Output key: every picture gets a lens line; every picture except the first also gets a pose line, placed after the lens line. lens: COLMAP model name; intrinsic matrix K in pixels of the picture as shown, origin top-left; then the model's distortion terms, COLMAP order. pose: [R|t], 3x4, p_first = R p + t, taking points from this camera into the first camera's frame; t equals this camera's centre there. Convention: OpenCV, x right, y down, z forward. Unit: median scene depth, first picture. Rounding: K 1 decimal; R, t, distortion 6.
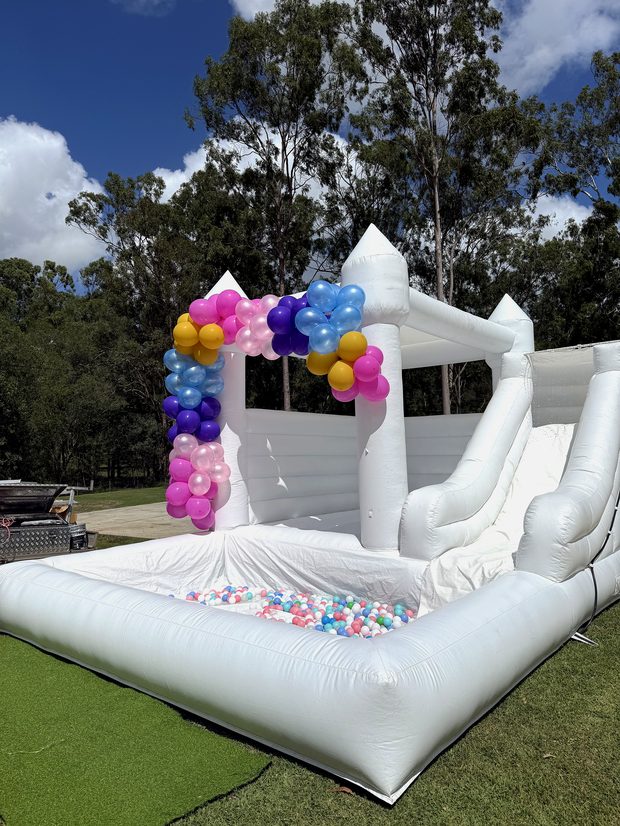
lens RADIAL K [[573.4, 0, 310.0], [0, 573.4, 456.2], [0, 0, 1]] dist [0.004206, -0.001609]
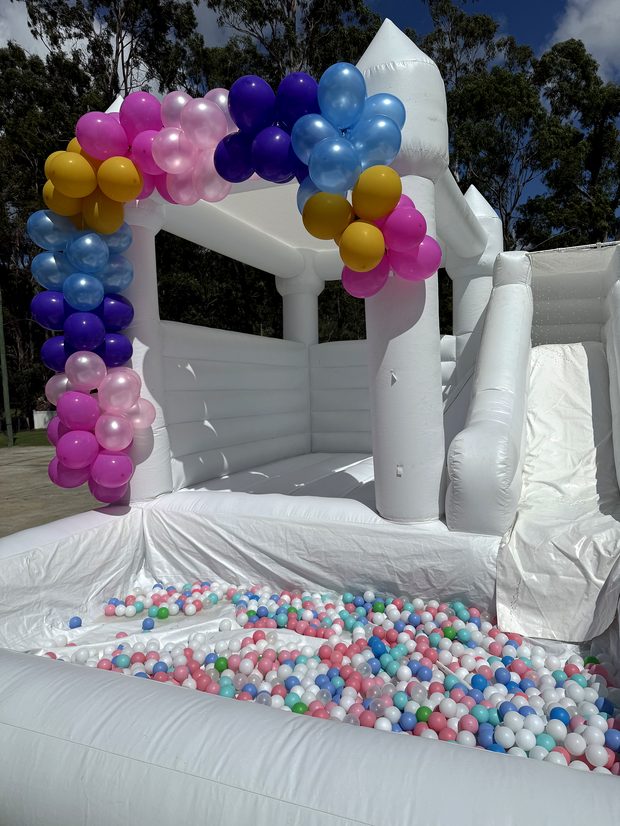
lens RADIAL K [[573.4, 0, 310.0], [0, 573.4, 456.2], [0, 0, 1]] dist [0.004206, -0.001609]
pose [[0.953599, -0.048611, 0.297131, -0.173419], [0.016415, 0.993806, 0.109906, 0.006780], [-0.300633, -0.099929, 0.948490, 0.350242]]
